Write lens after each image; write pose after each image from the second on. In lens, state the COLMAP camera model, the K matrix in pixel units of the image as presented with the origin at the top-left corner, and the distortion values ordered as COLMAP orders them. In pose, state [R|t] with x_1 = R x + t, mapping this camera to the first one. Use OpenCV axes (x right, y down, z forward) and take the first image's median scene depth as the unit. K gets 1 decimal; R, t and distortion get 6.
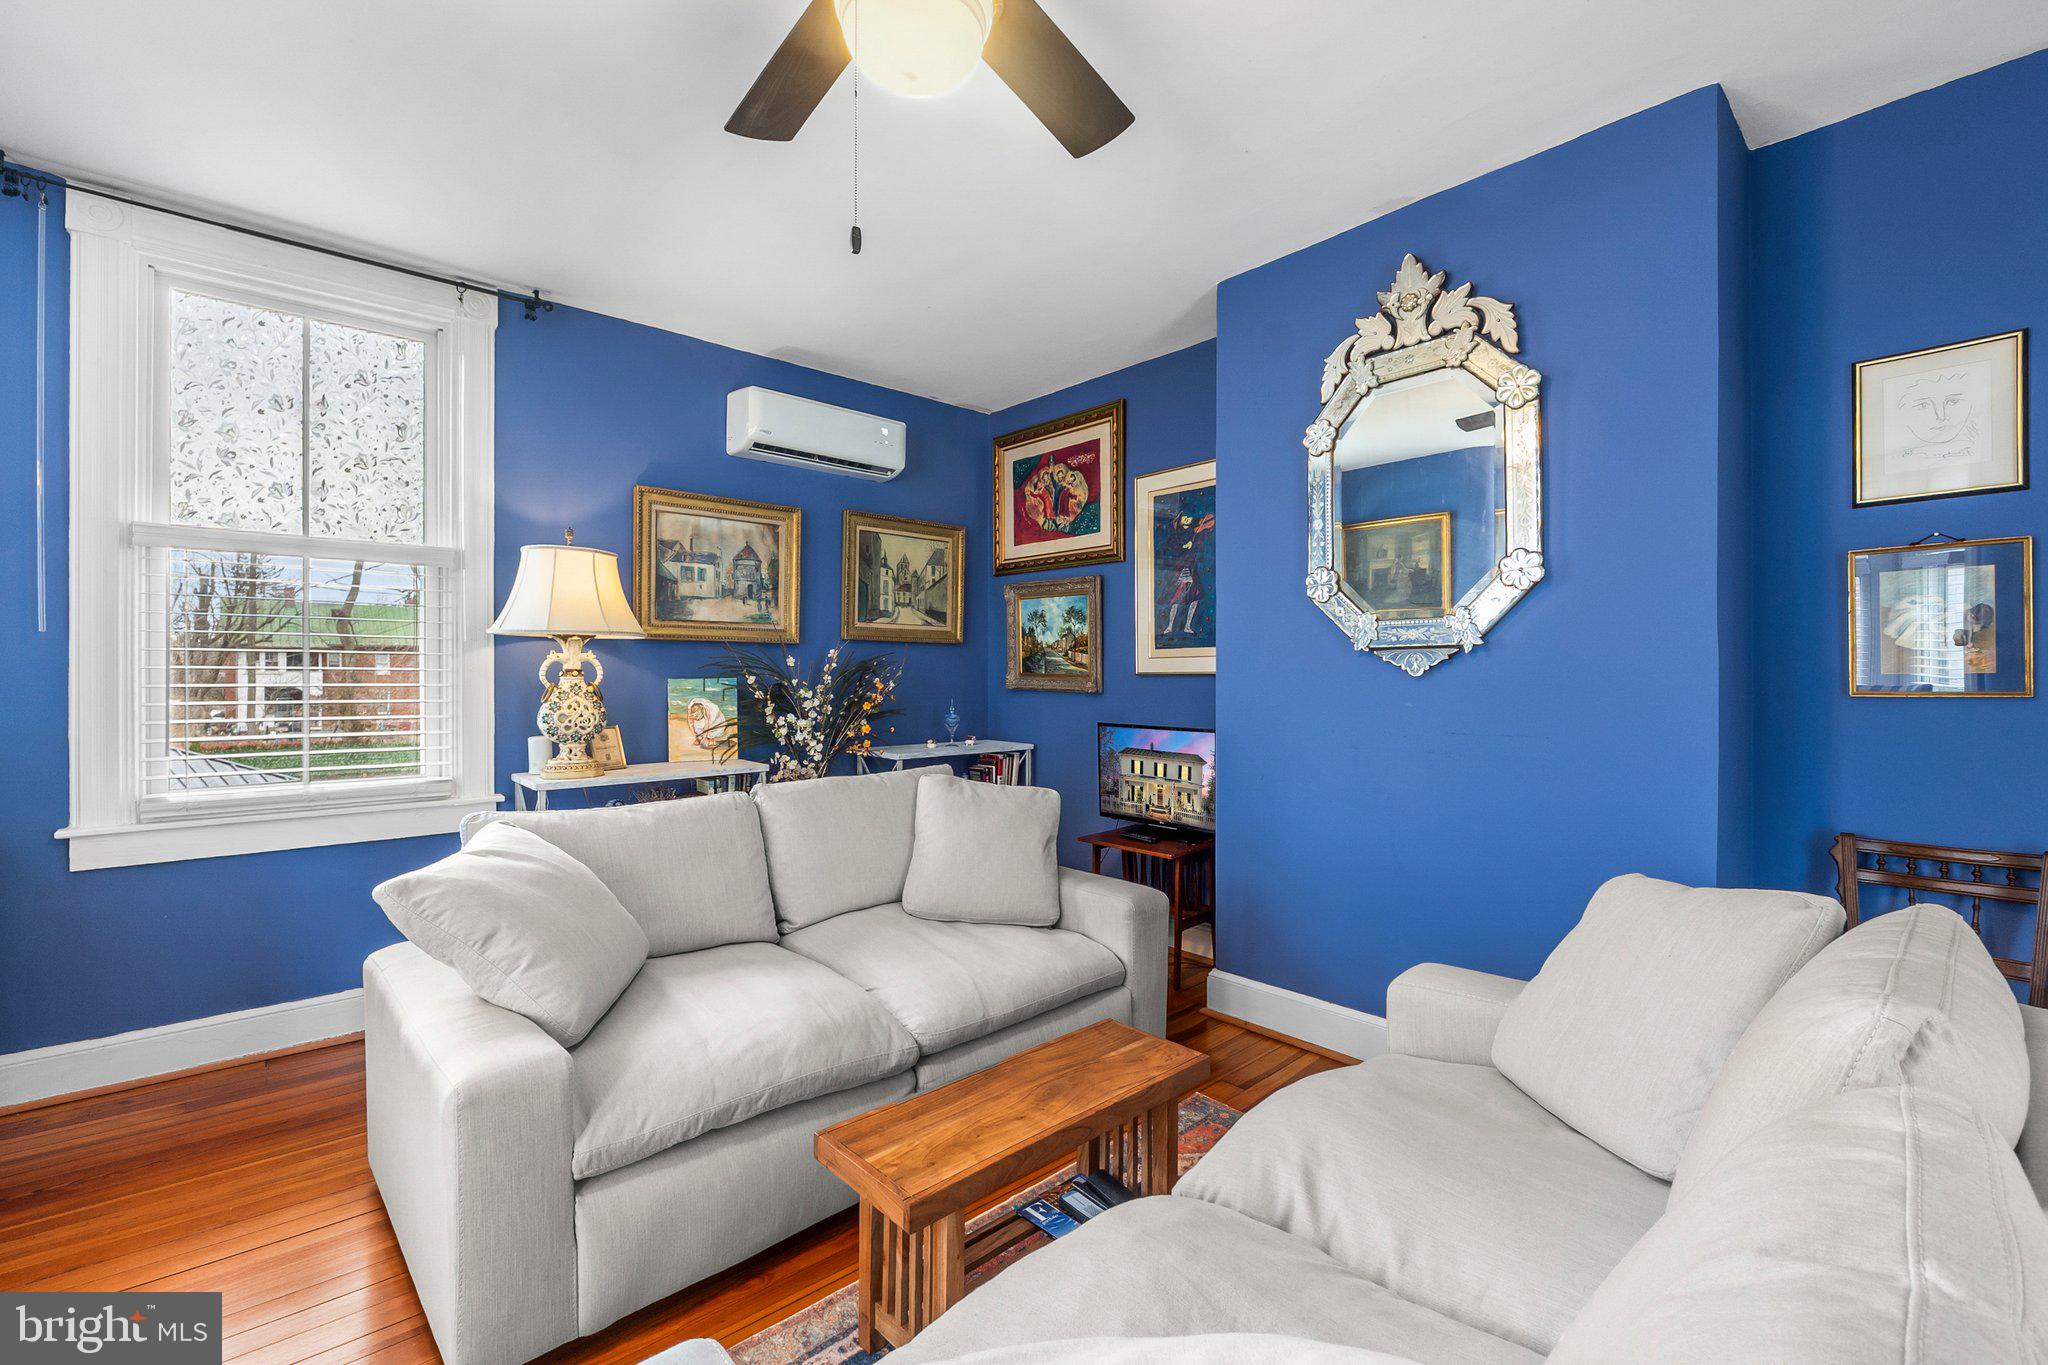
lens RADIAL K [[878.3, 0, 1022.5], [0, 878.3, 673.6], [0, 0, 1]] dist [-0.007866, -0.001675]
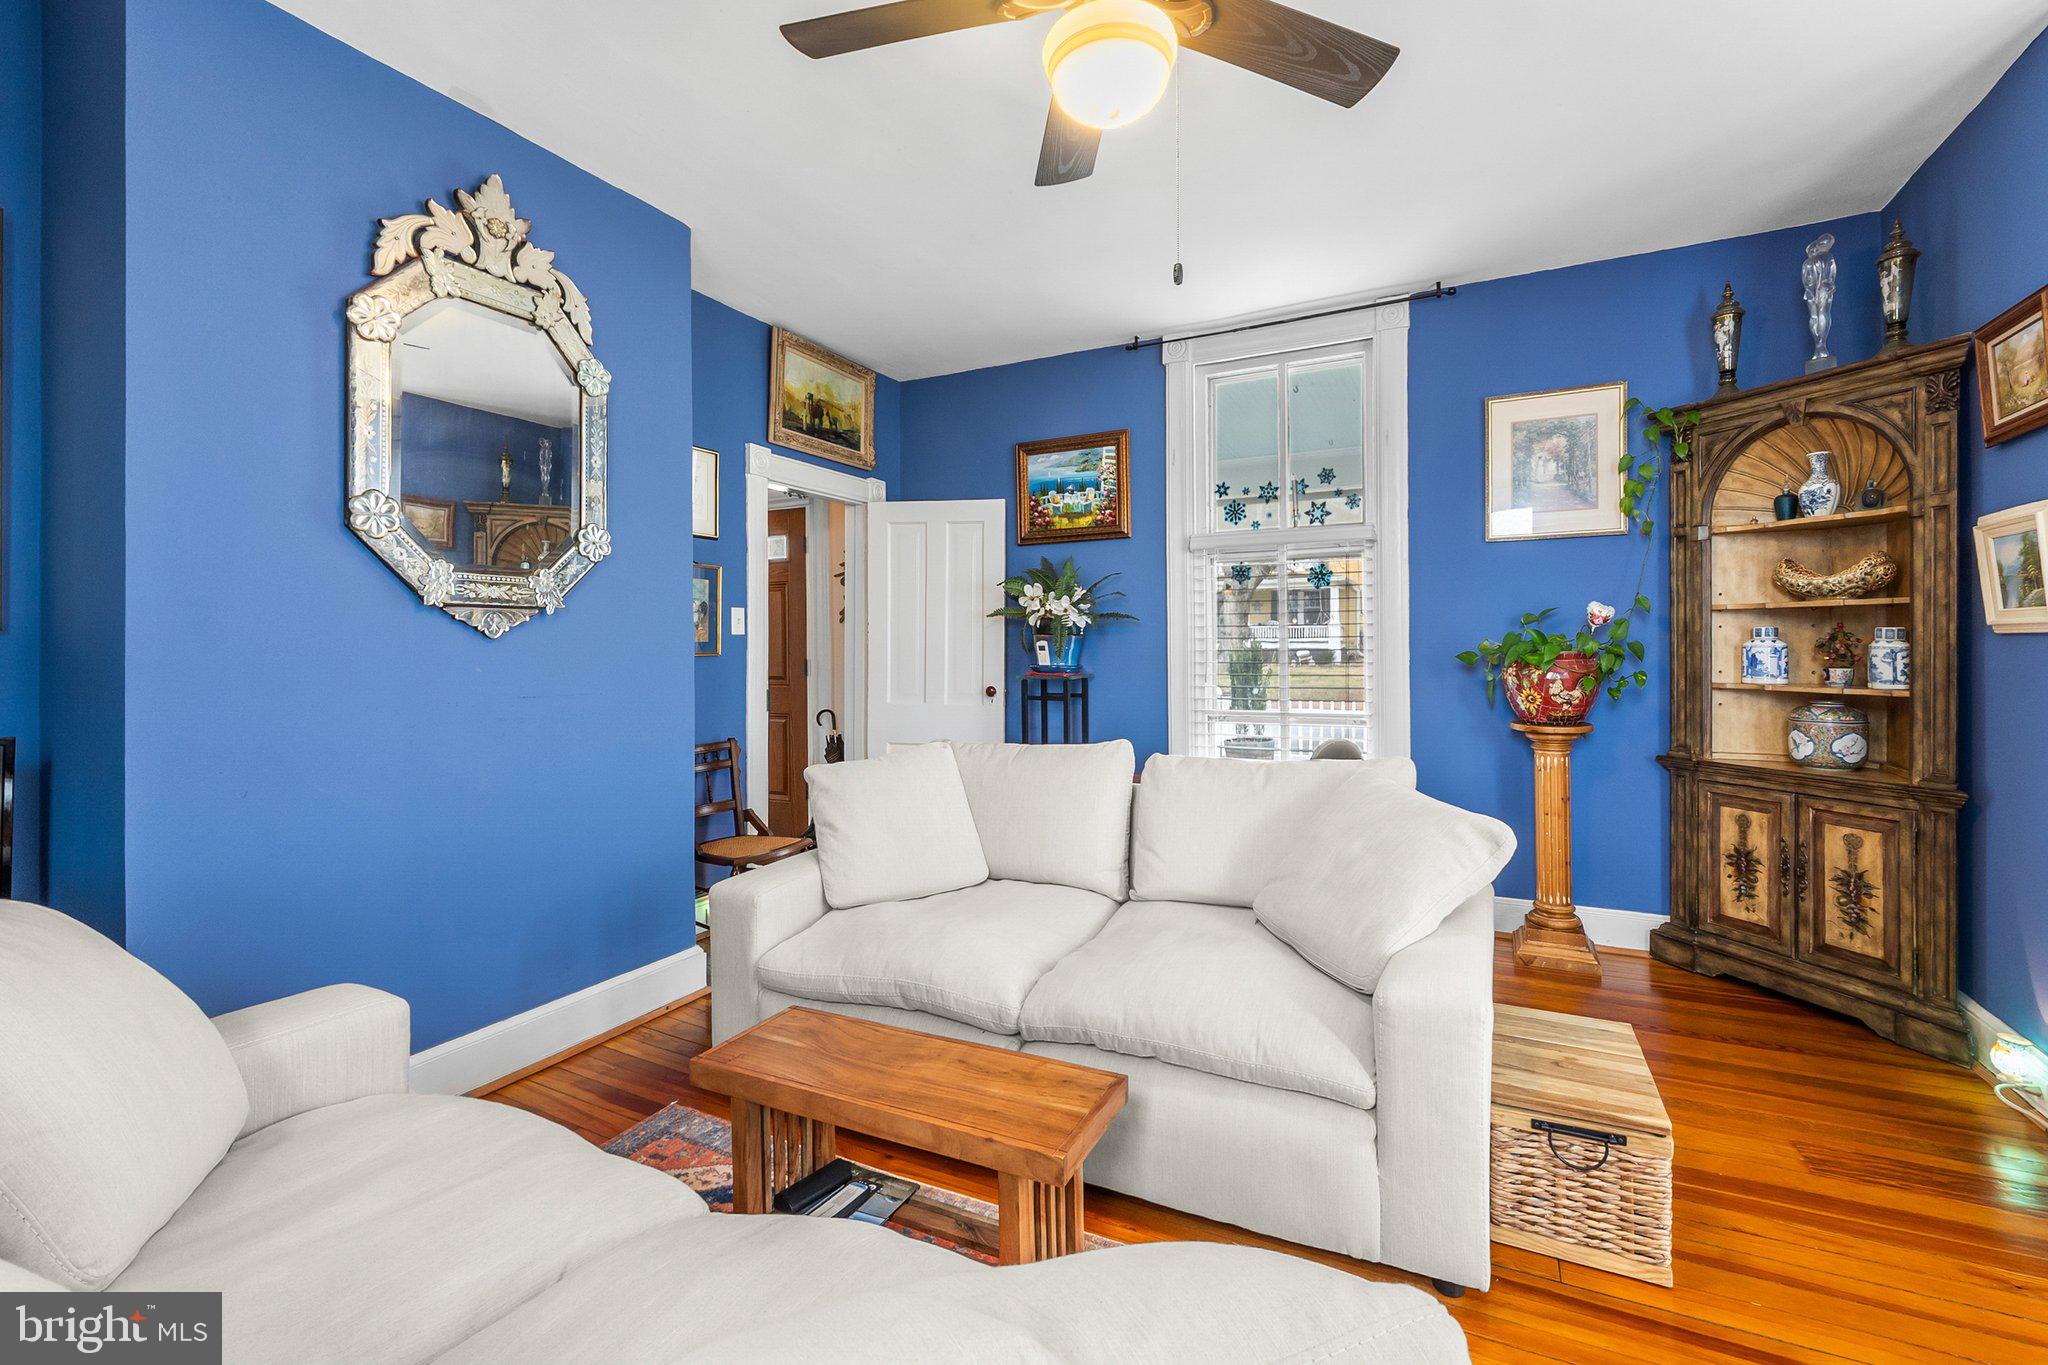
lens RADIAL K [[878.3, 0, 1053.6], [0, 878.3, 641.8], [0, 0, 1]] dist [-0.007866, -0.001675]
pose [[-0.375128, 0.013758, 0.926871, -0.442777], [-0.000724, 0.999885, -0.015135, 0.014751], [-0.926973, -0.006349, -0.375075, 0.576559]]
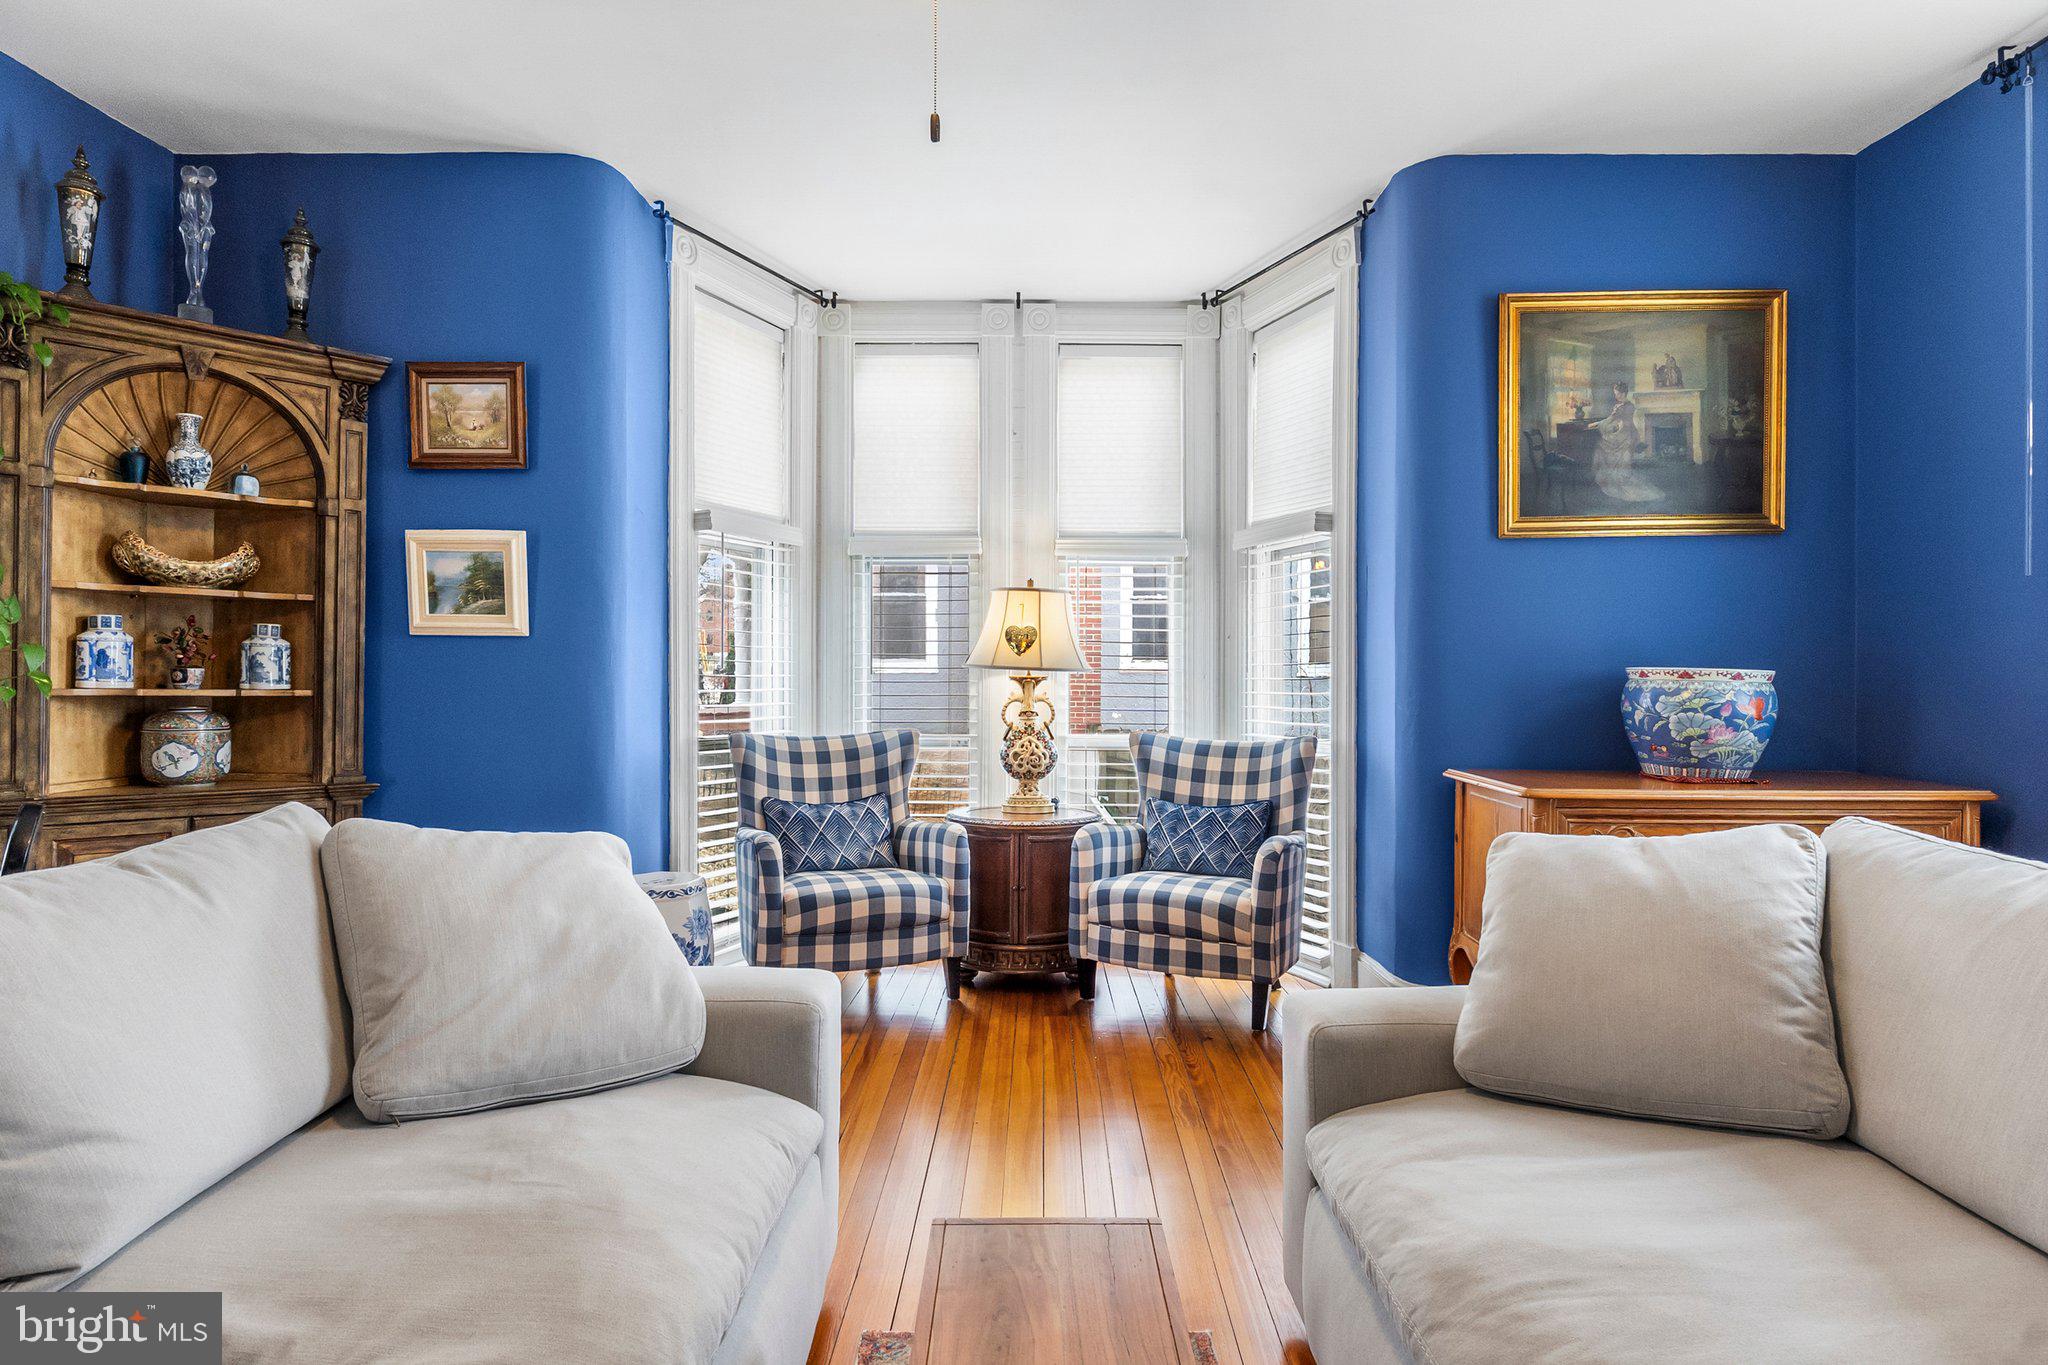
lens RADIAL K [[1047.2, 0, 1019.6], [0, 1047.2, 671.9], [0, 0, 1]] dist [-0.002649, -0.001121]
pose [[-0.687887, -0.002586, -0.725814, 0.200346], [0.001002, 0.999989, -0.004513, 0.034356], [0.725817, -0.003832, -0.687877, 0.661408]]
